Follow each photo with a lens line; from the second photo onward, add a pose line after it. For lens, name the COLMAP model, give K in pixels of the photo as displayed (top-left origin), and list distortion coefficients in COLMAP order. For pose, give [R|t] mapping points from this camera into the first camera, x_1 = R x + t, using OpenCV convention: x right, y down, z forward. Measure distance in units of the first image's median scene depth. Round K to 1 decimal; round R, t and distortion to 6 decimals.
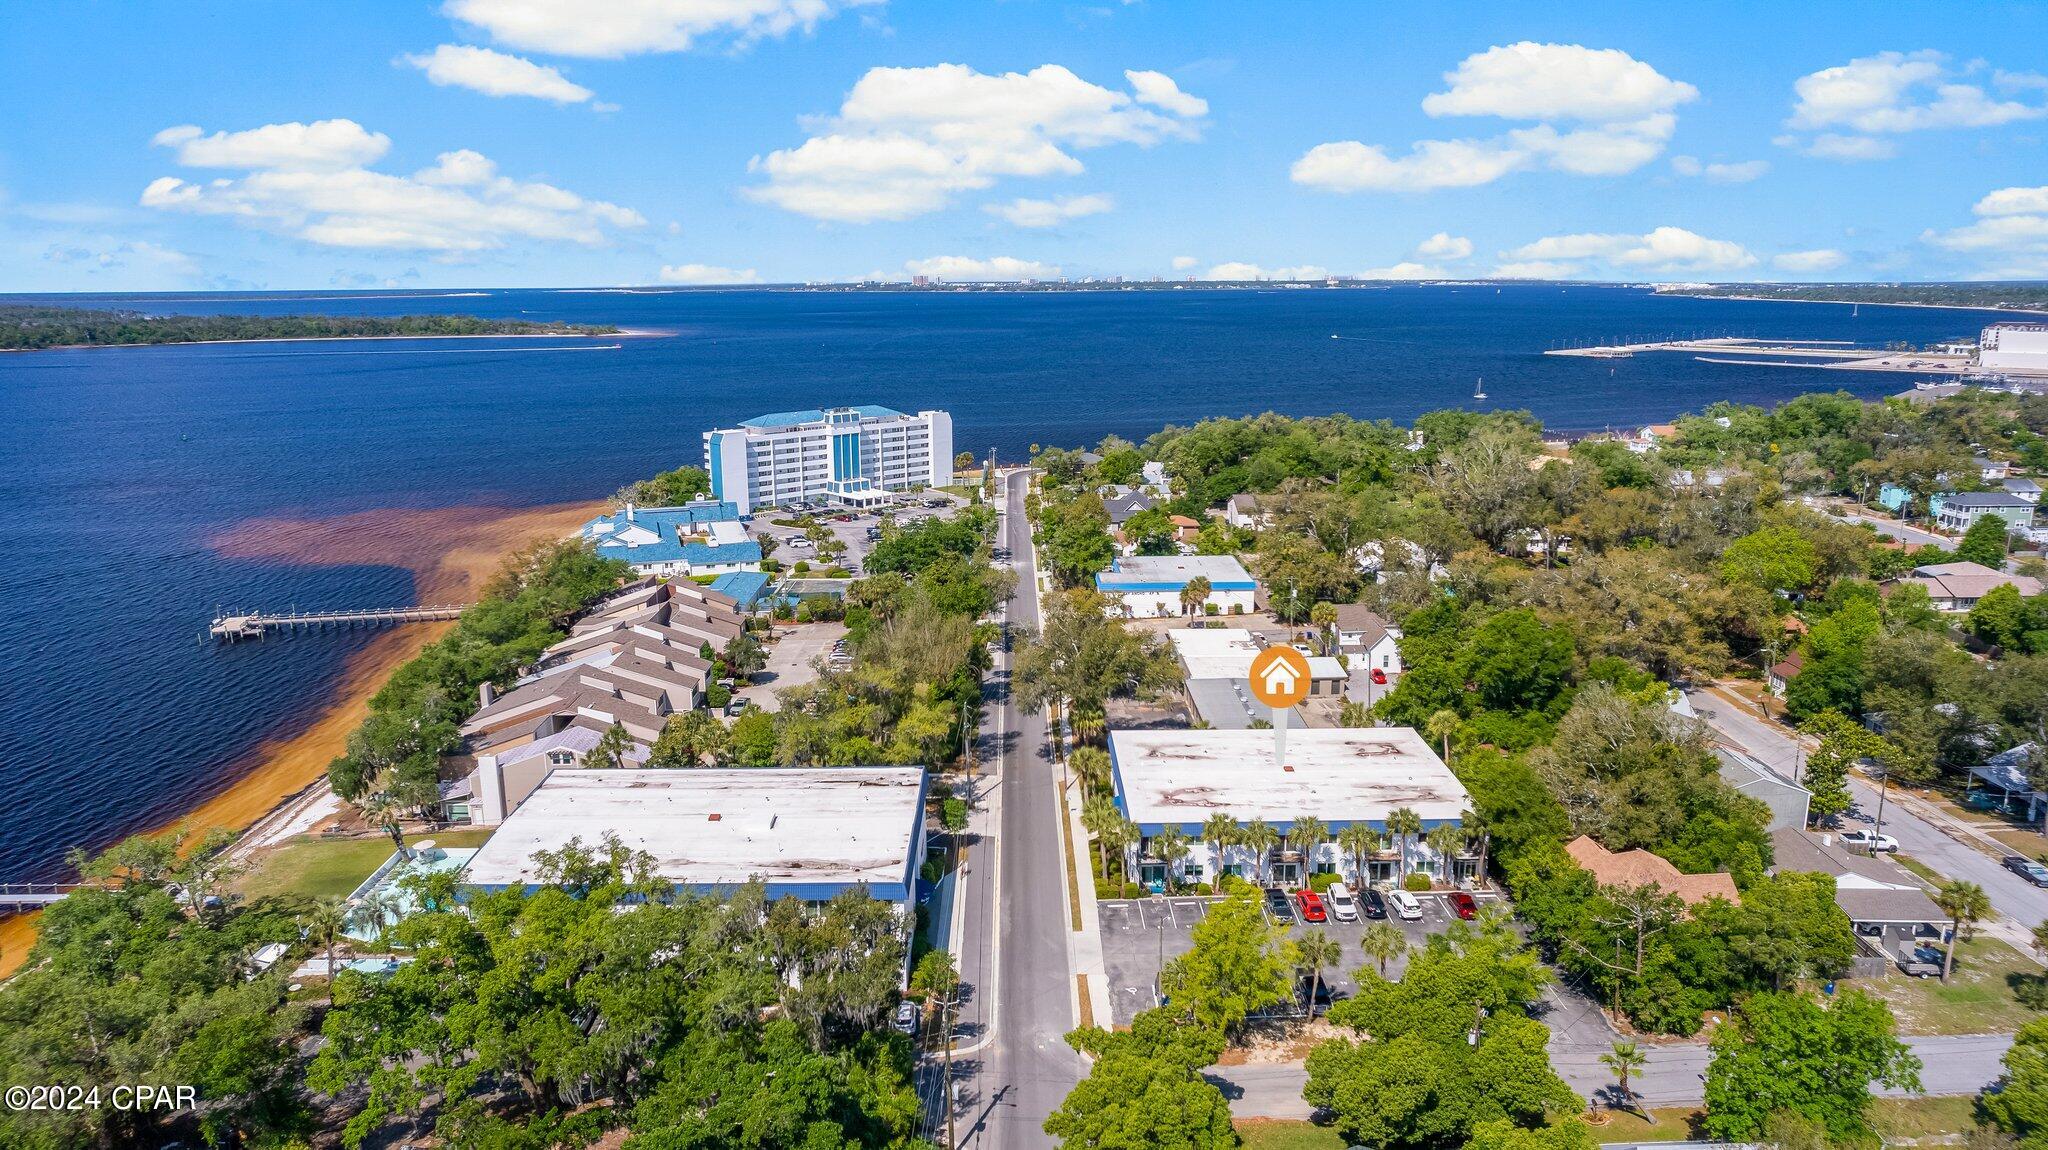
lens RADIAL K [[1333.4, 0, 1003.6], [0, 1333.4, 572.7], [0, 0, 1]] dist [-0.017492, 0.003561]
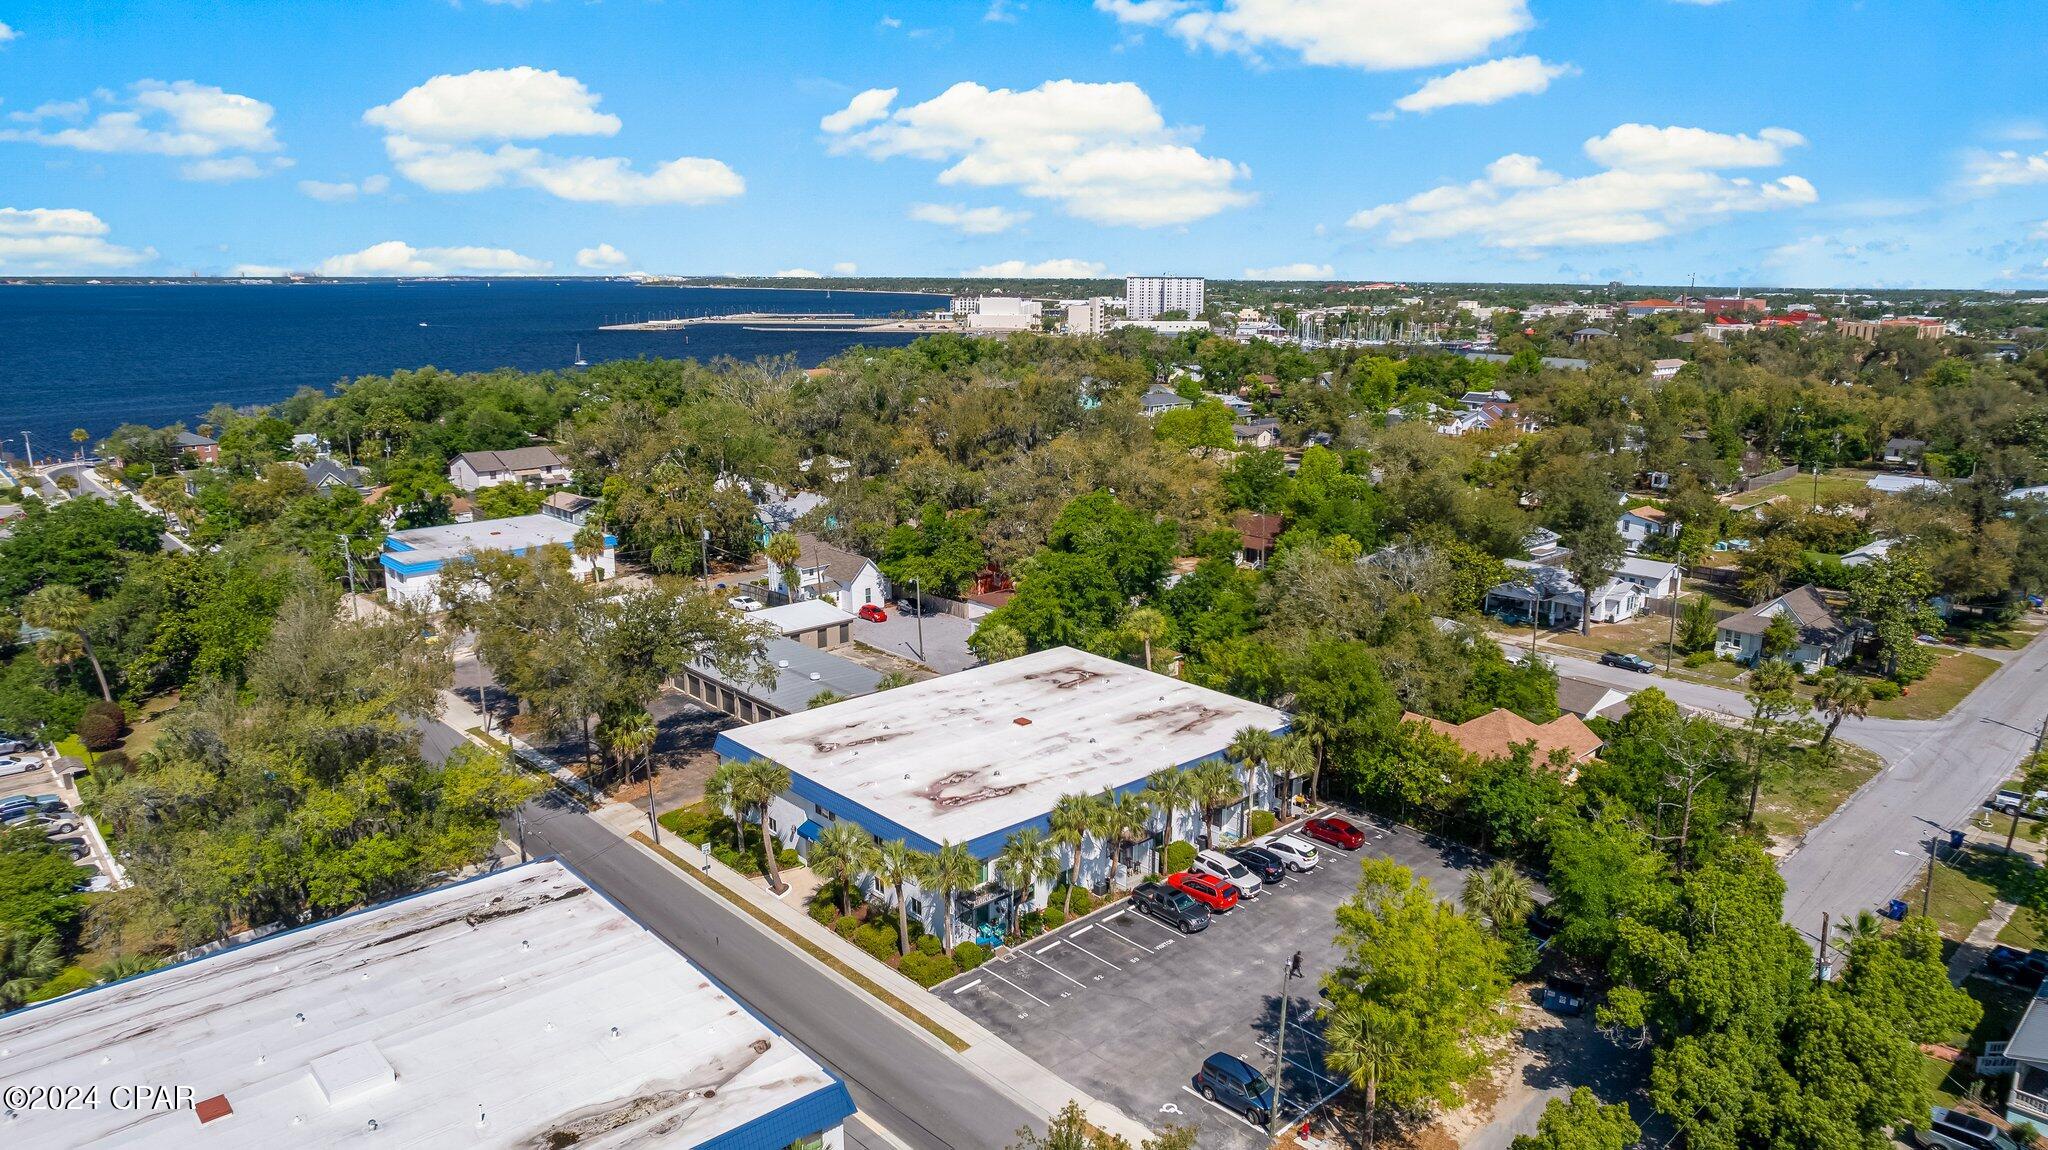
lens RADIAL K [[1333.4, 0, 1014.5], [0, 1333.4, 574.2], [0, 0, 1]] dist [-0.017492, 0.003561]
pose [[0.749373, -0.136356, 0.647956, -0.212424], [0.133722, 0.989569, 0.053593, 0.028404], [-0.648505, 0.046485, 0.759790, 0.416195]]
